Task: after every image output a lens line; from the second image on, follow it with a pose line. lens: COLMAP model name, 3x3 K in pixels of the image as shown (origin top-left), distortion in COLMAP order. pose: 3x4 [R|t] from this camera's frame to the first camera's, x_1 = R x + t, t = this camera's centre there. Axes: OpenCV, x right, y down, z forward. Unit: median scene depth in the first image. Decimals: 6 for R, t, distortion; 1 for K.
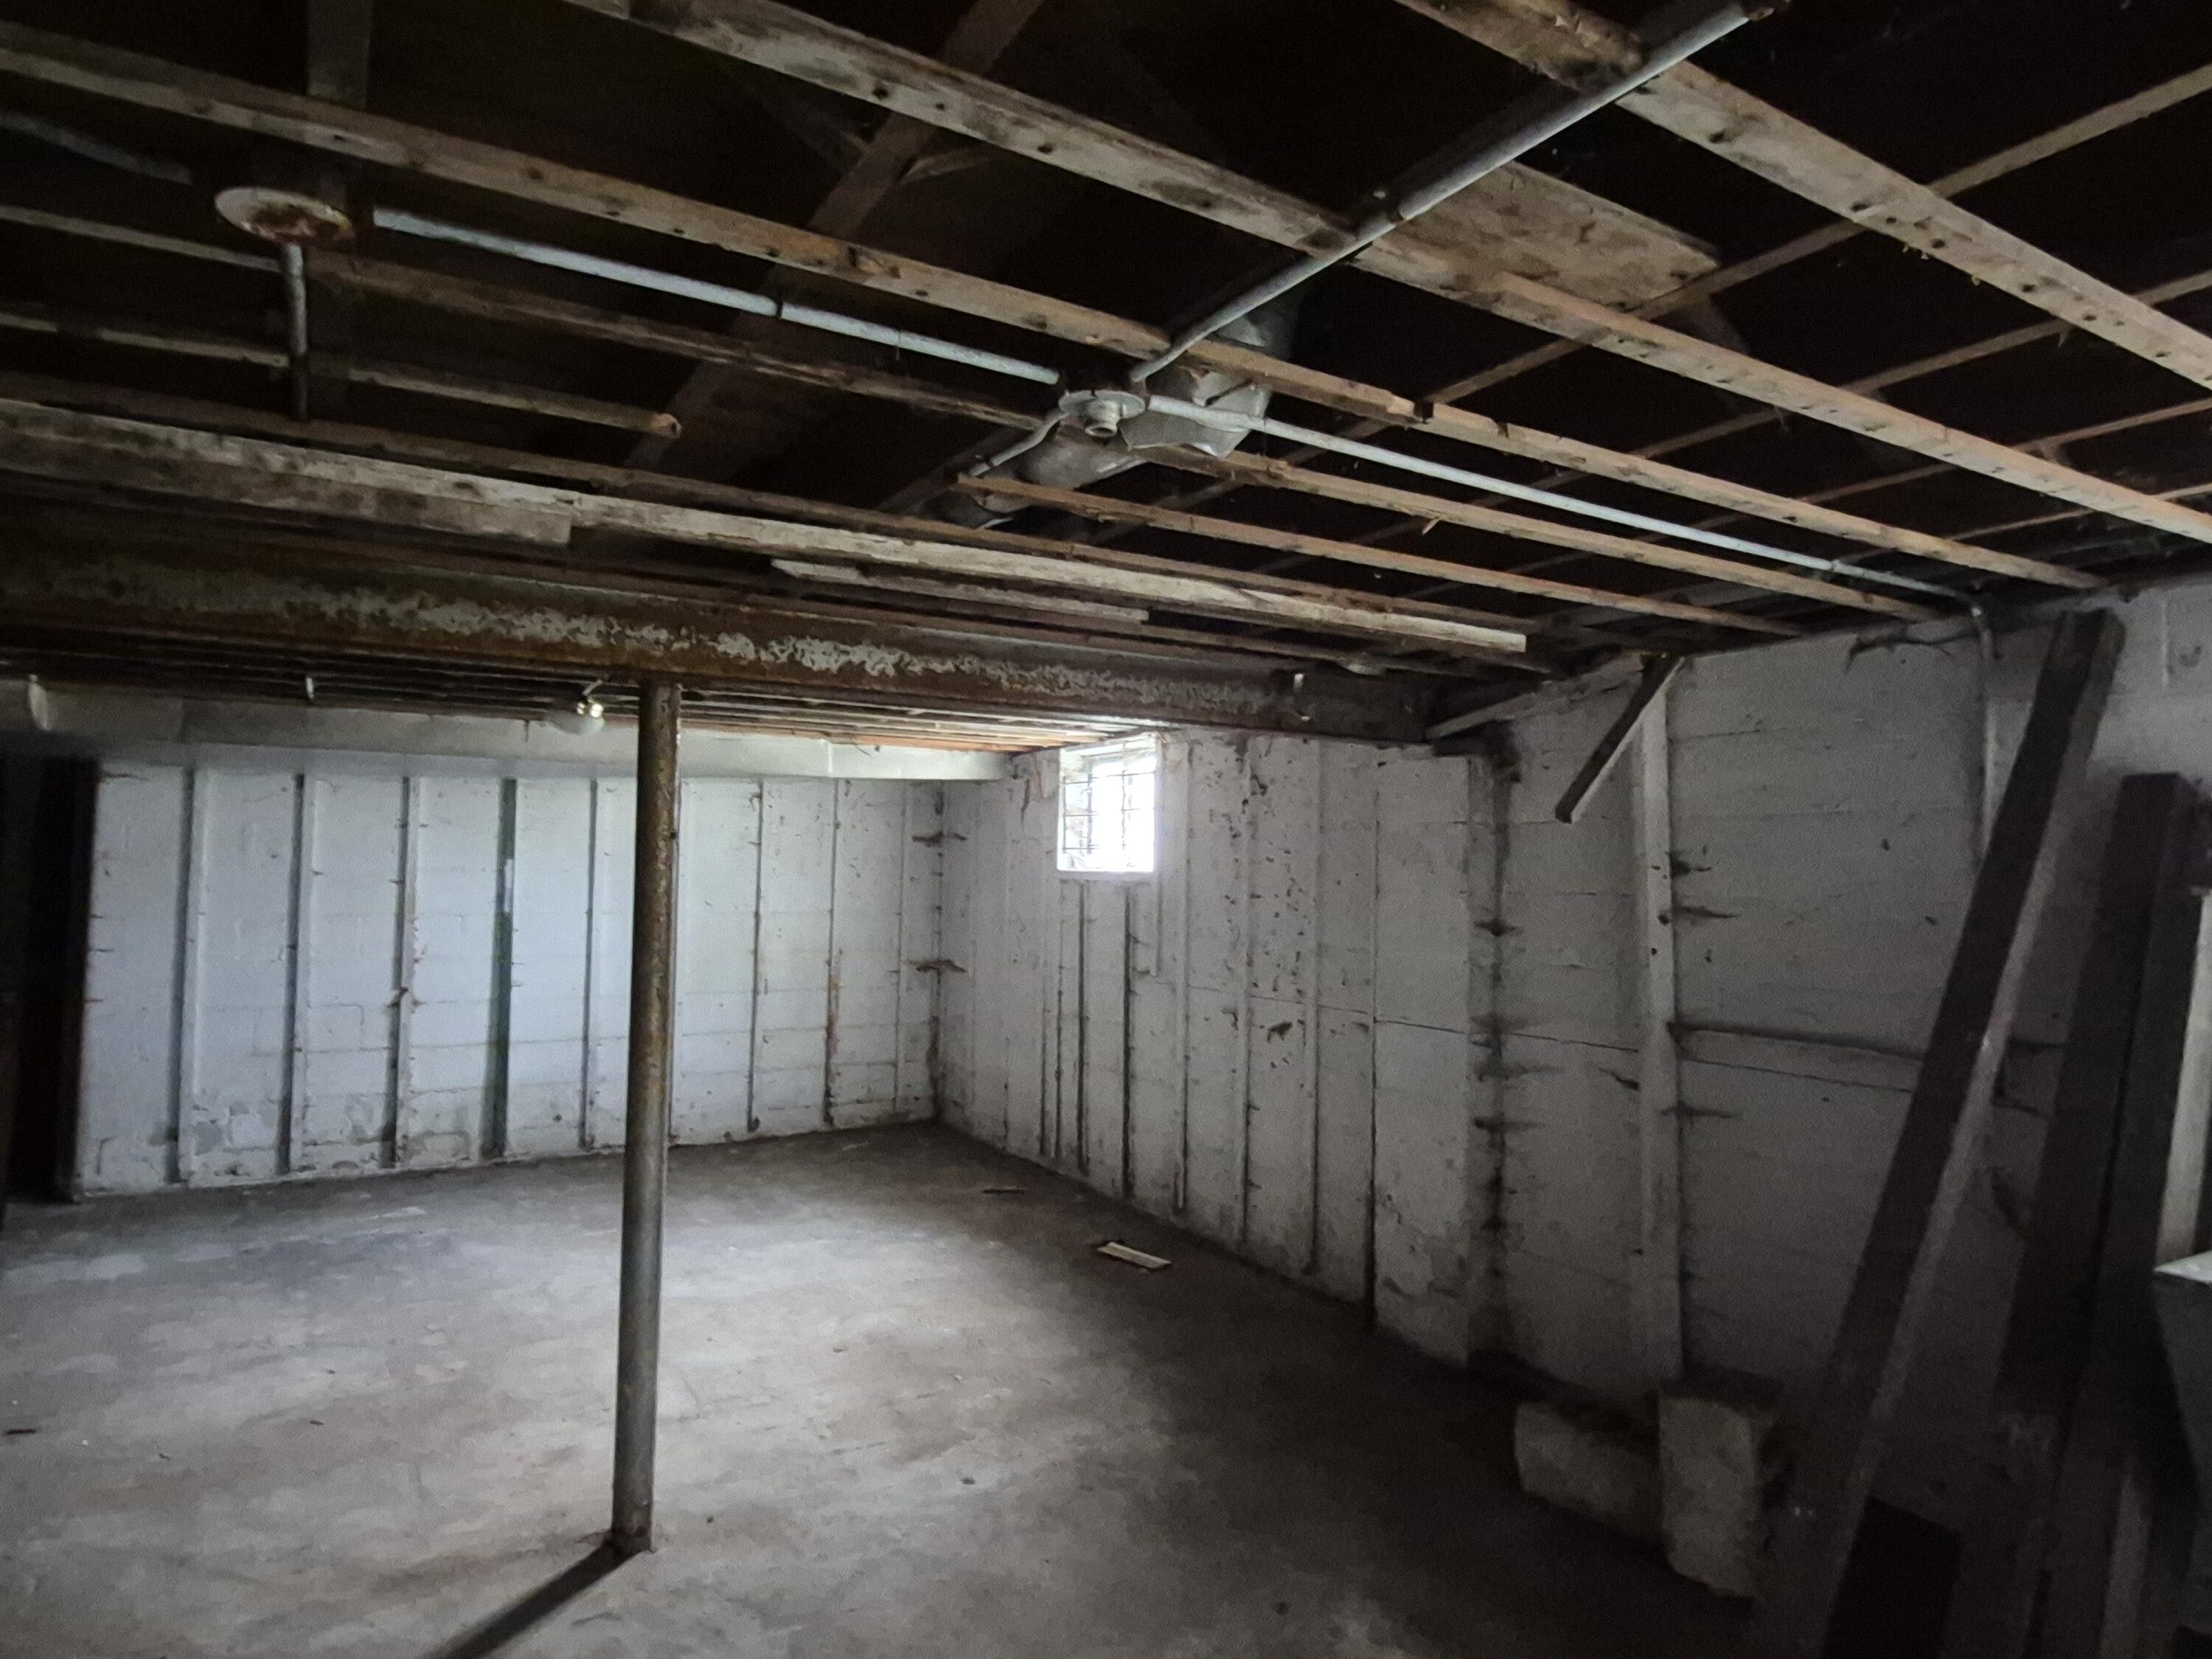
lens RADIAL K [[1314.6, 0, 1101.8], [0, 1314.6, 826.9], [0, 0, 1]] dist [0.005386, -0.004427]
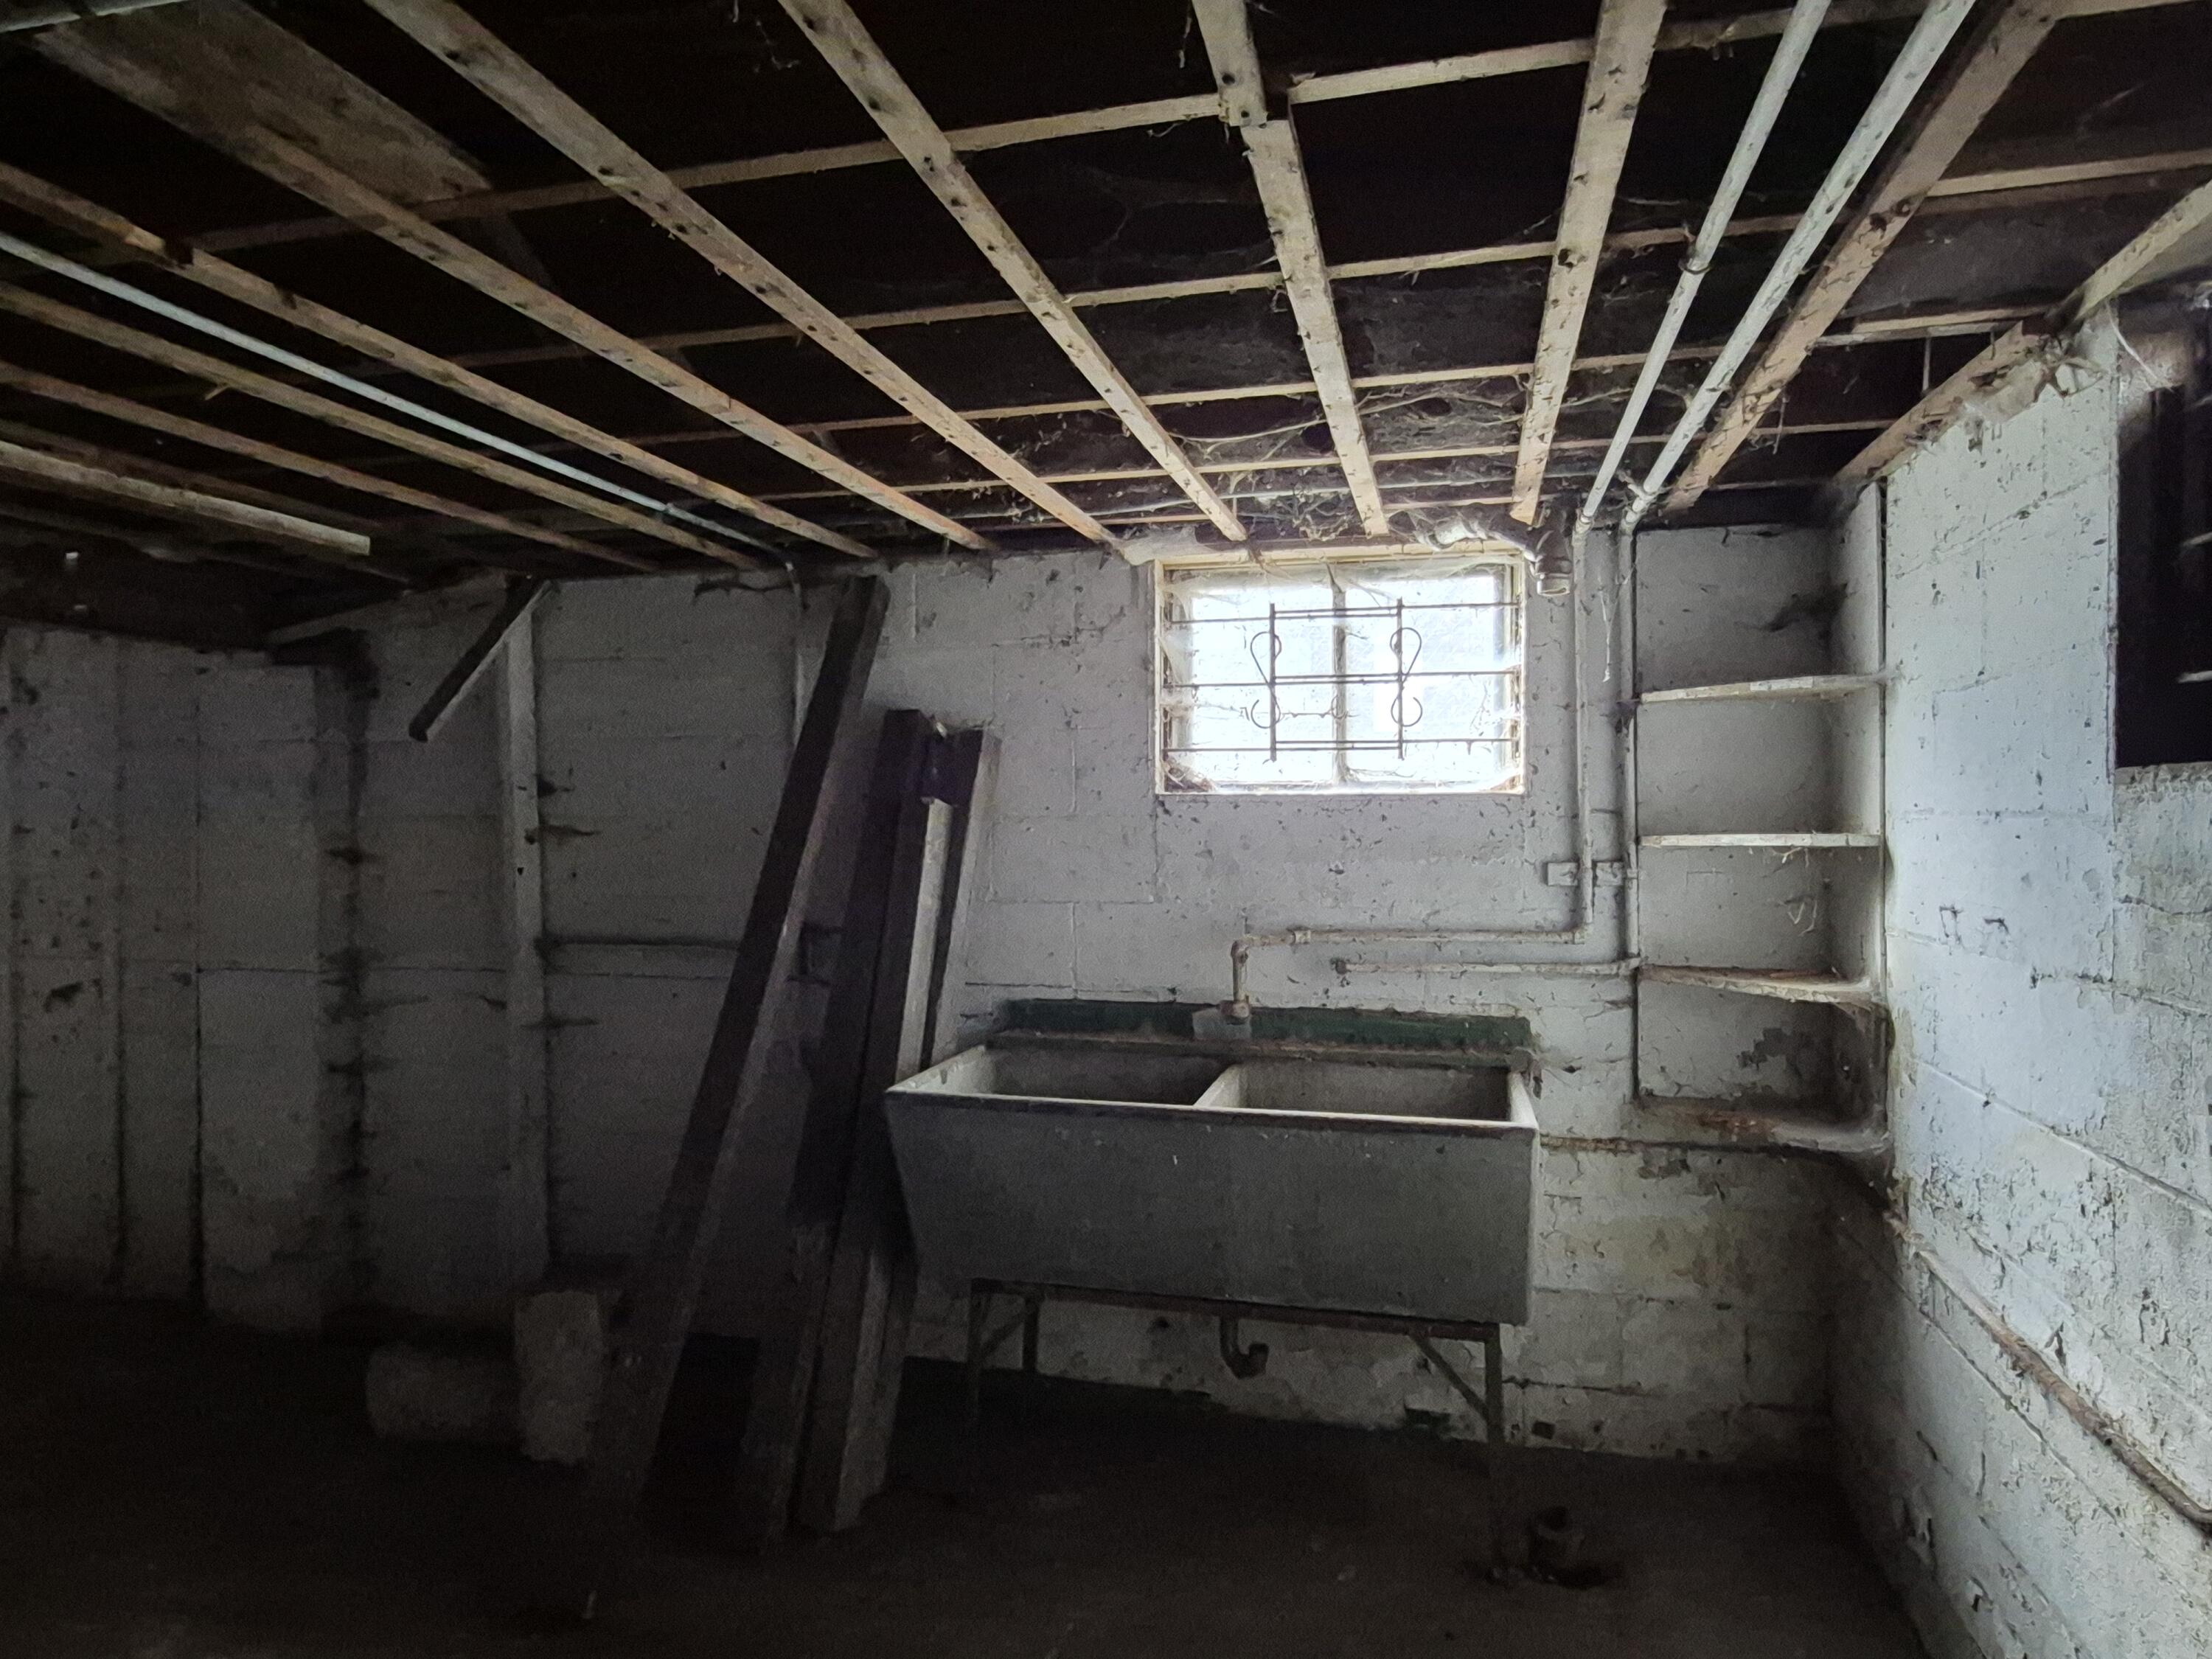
lens RADIAL K [[1314.6, 0, 1114.5], [0, 1314.6, 815.8], [0, 0, 1]] dist [0.005386, -0.004427]
pose [[0.703017, -0.020406, 0.710880, 0.023034], [-0.011500, 0.999131, 0.040053, 0.006602], [-0.711080, -0.036333, 0.702172, -0.031352]]
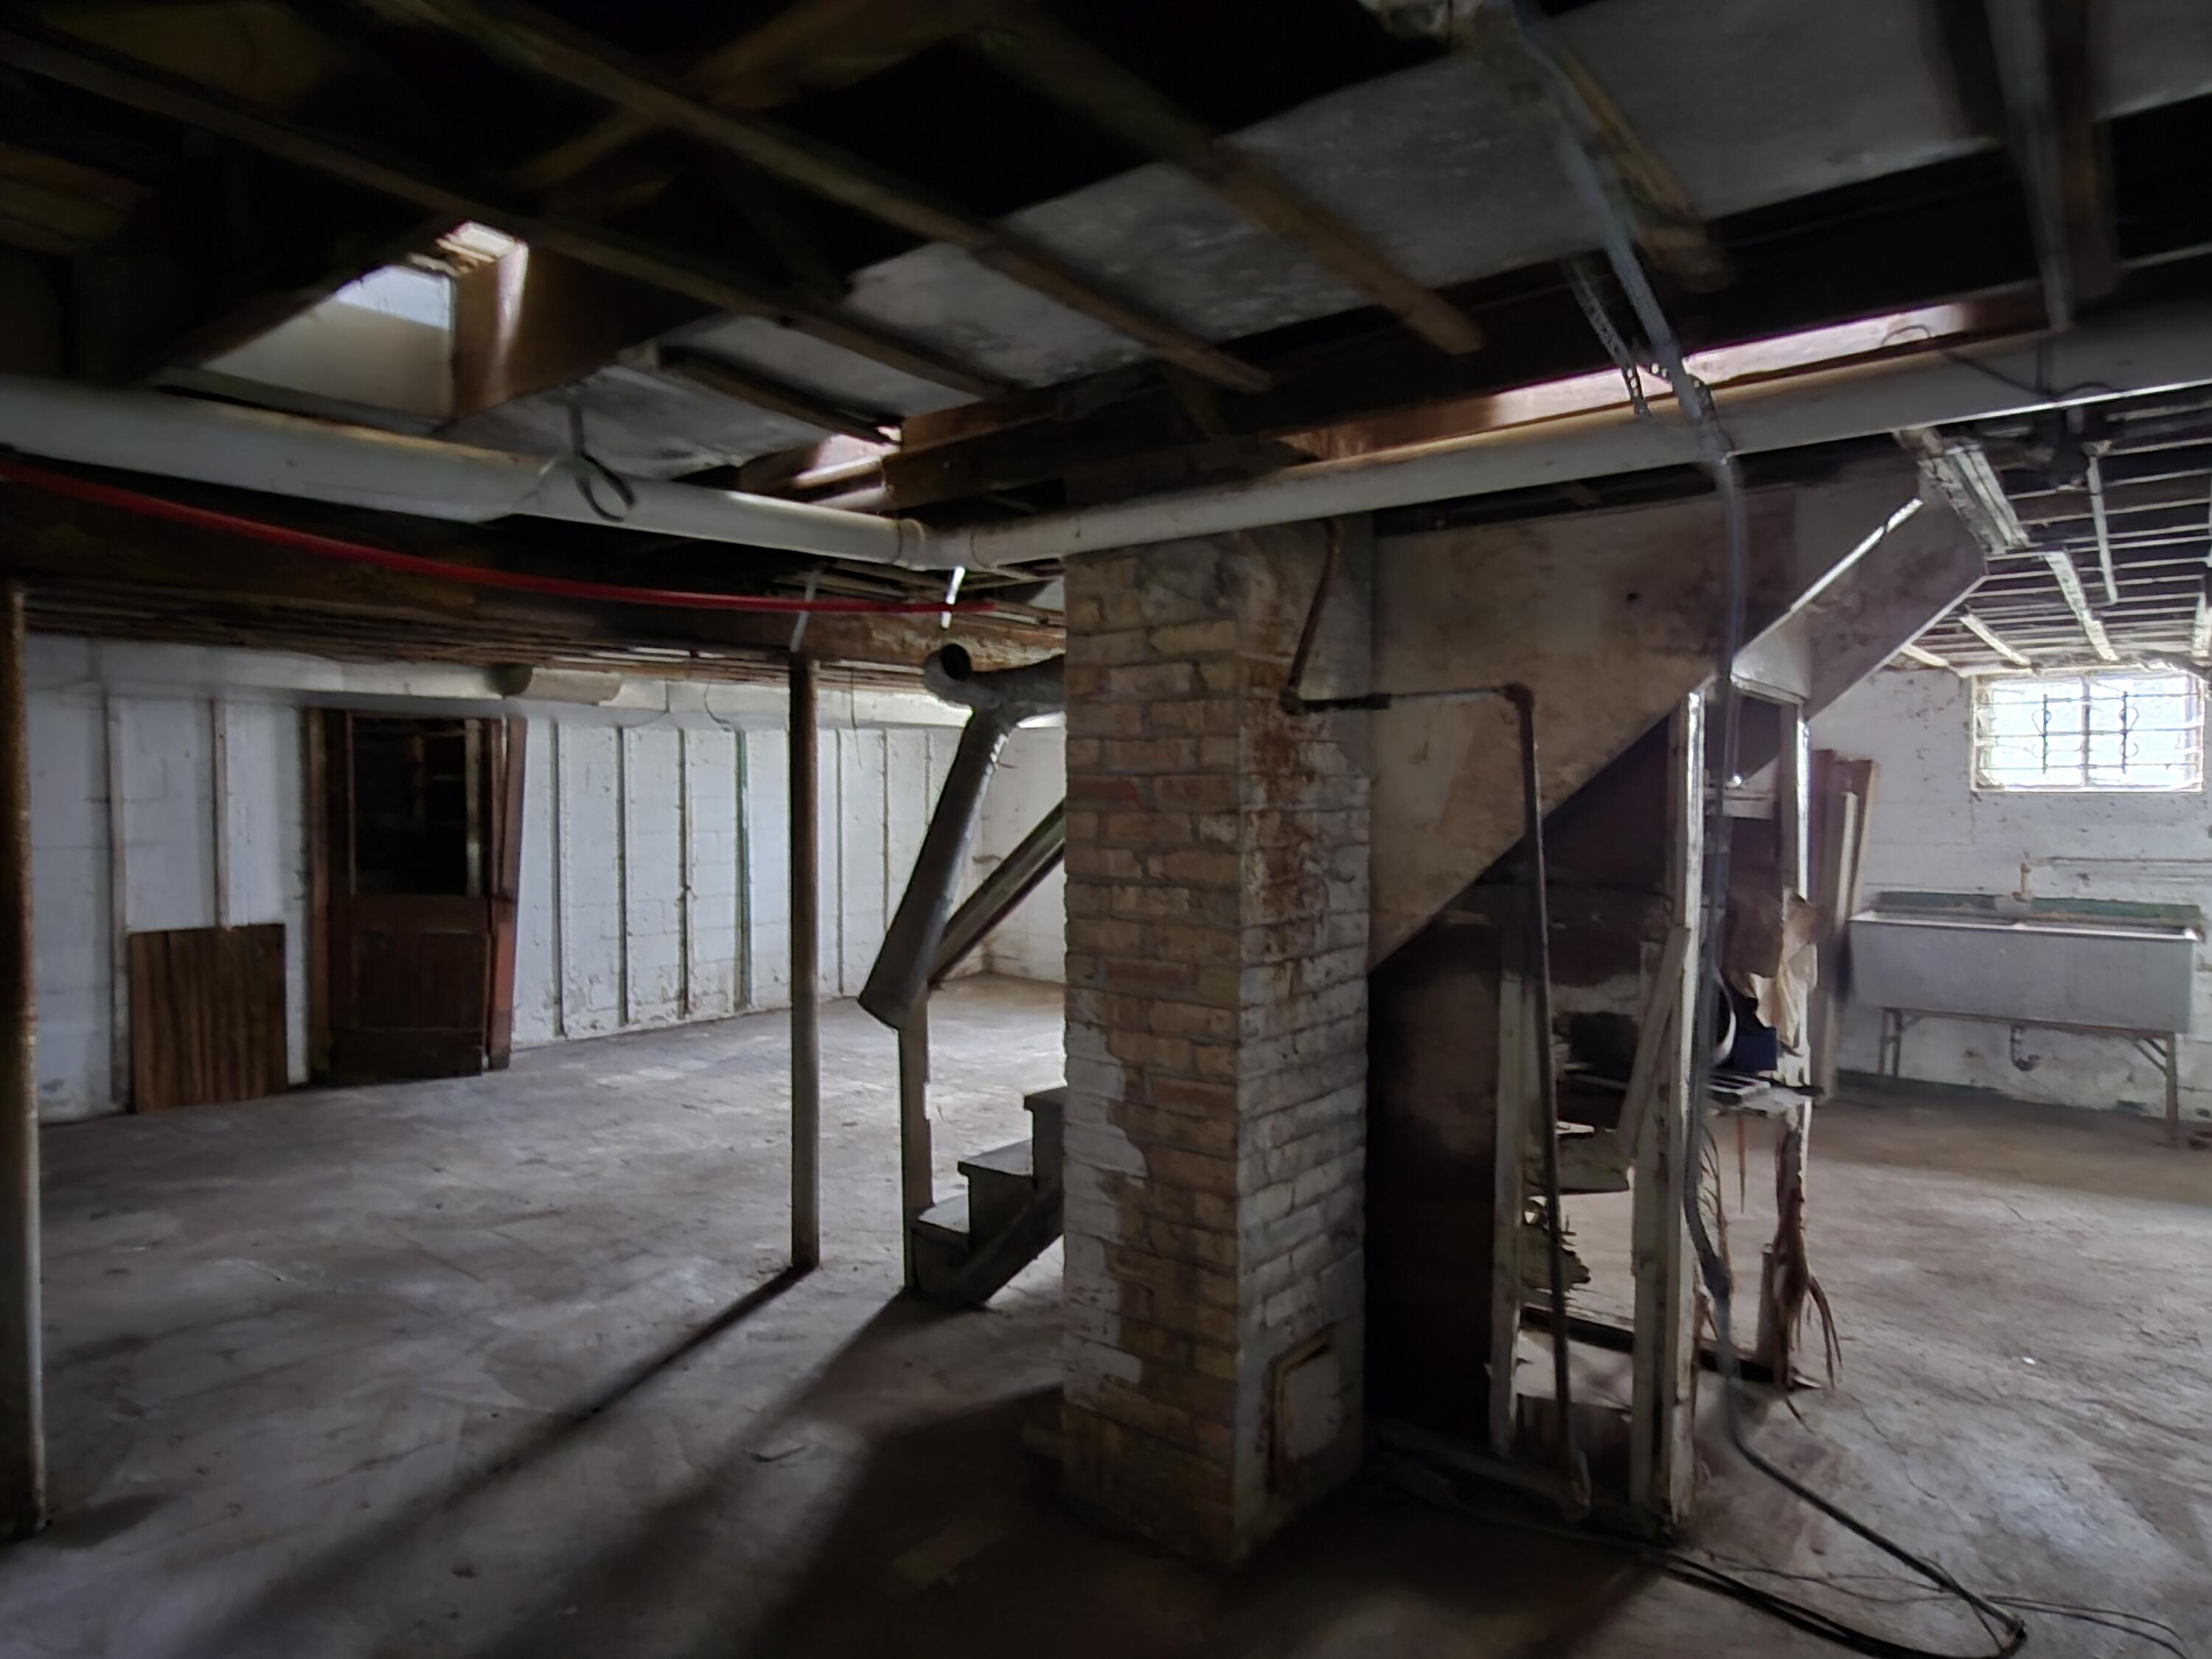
lens RADIAL K [[1314.6, 0, 1099.4], [0, 1314.6, 828.8], [0, 0, 1]] dist [0.005386, -0.004427]
pose [[0.935766, -0.027492, 0.351549, -1.003714], [0.002800, 0.997504, 0.070552, -0.047585], [-0.352611, -0.065036, 0.933507, -0.644771]]
